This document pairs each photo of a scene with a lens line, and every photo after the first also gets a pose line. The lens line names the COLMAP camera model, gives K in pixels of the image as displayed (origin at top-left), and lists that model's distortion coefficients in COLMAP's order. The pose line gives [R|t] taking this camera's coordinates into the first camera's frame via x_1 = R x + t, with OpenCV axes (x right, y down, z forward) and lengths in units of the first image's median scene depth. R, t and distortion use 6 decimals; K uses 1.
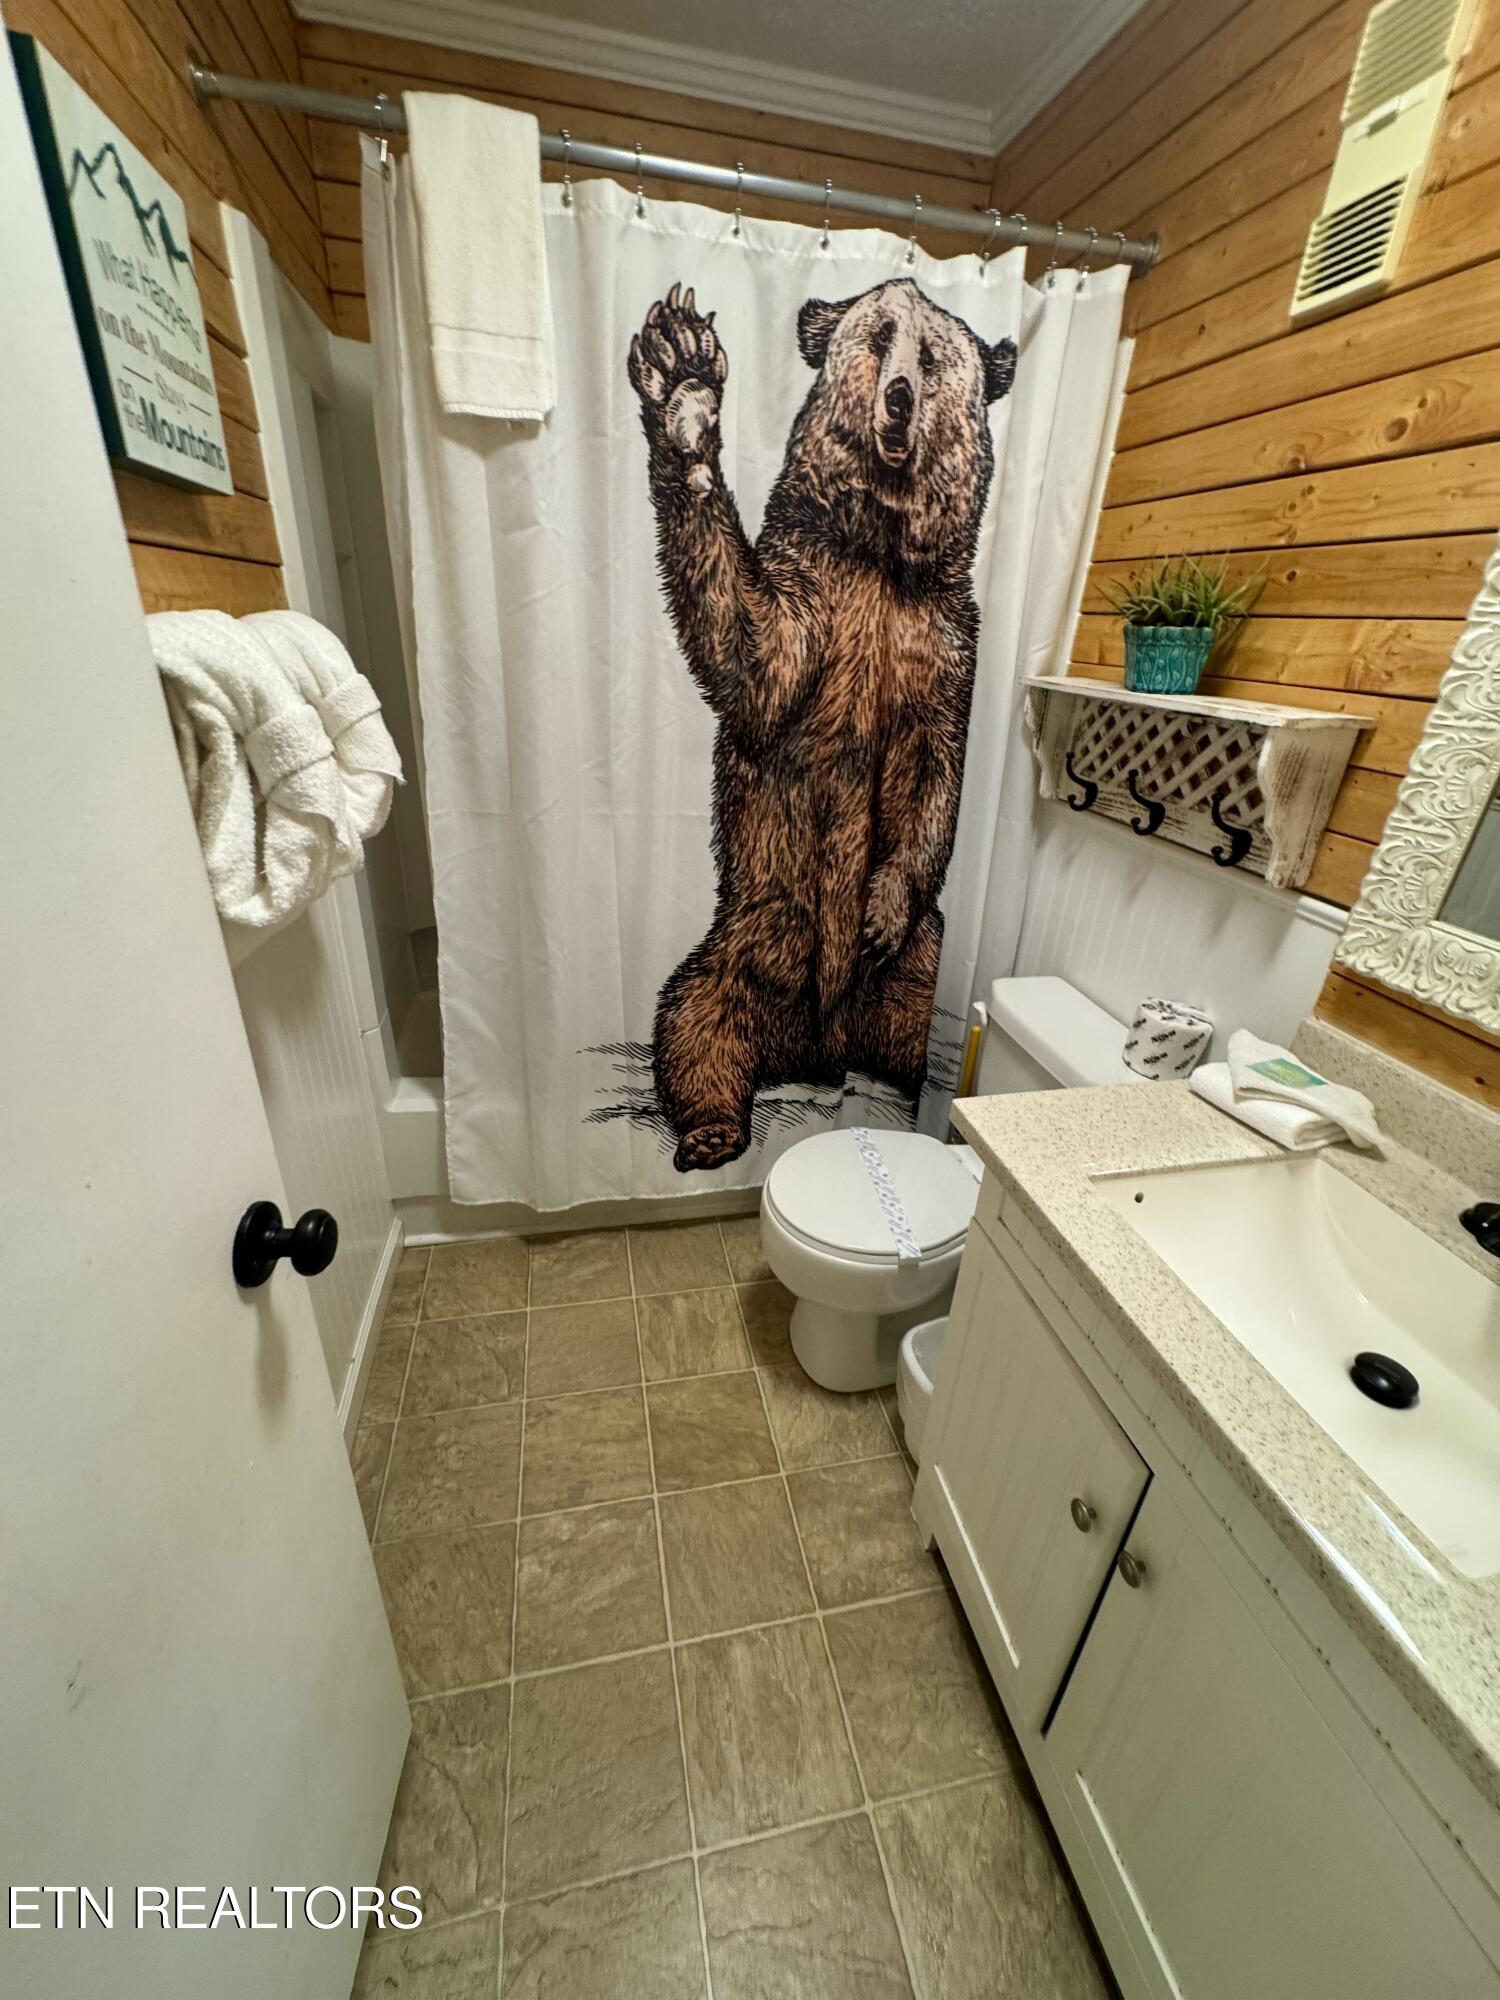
lens RADIAL K [[802.9, 0, 756.7], [0, 802.9, 1001.2], [0, 0, 1]] dist [-0.000529, 0.000492]
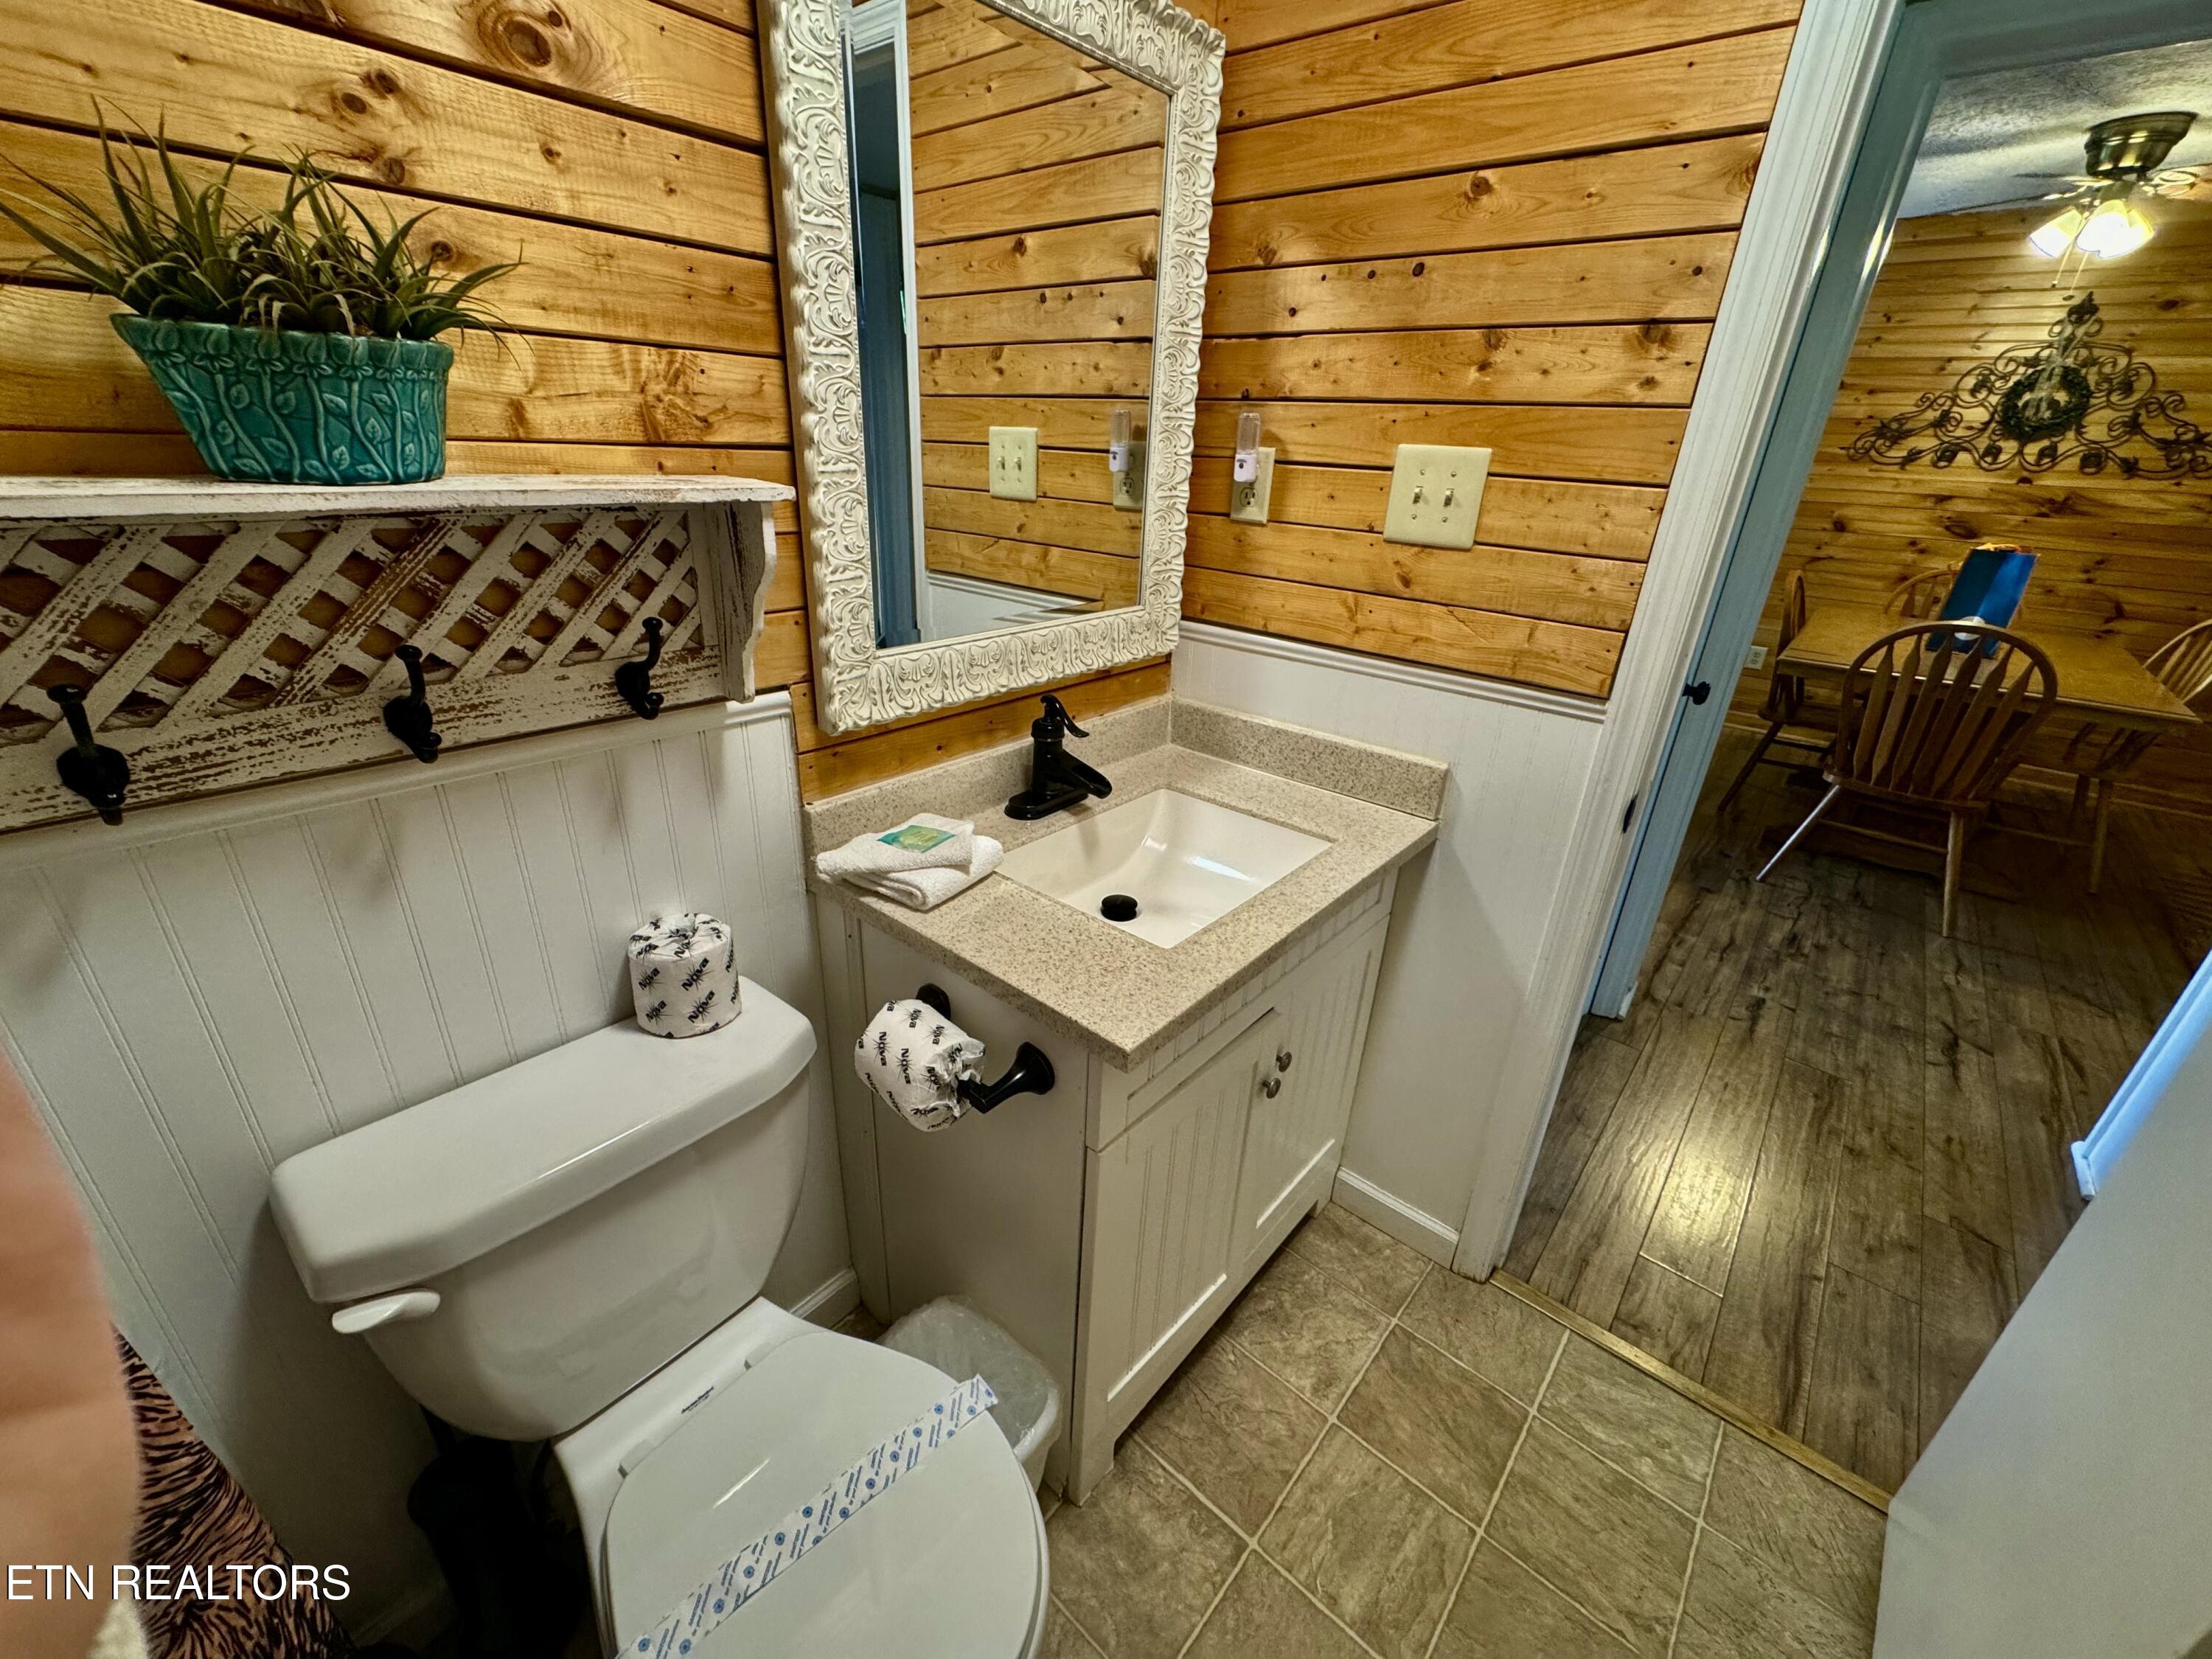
lens RADIAL K [[888.0, 0, 1099.9], [0, 888.0, 828.7], [0, 0, 1]] dist [-0.000529, 0.000492]
pose [[-0.586290, -0.401364, 0.703684, -0.193911], [0.281458, 0.713601, 0.641525, -0.463896], [-0.759635, 0.574177, -0.305410, 0.972876]]
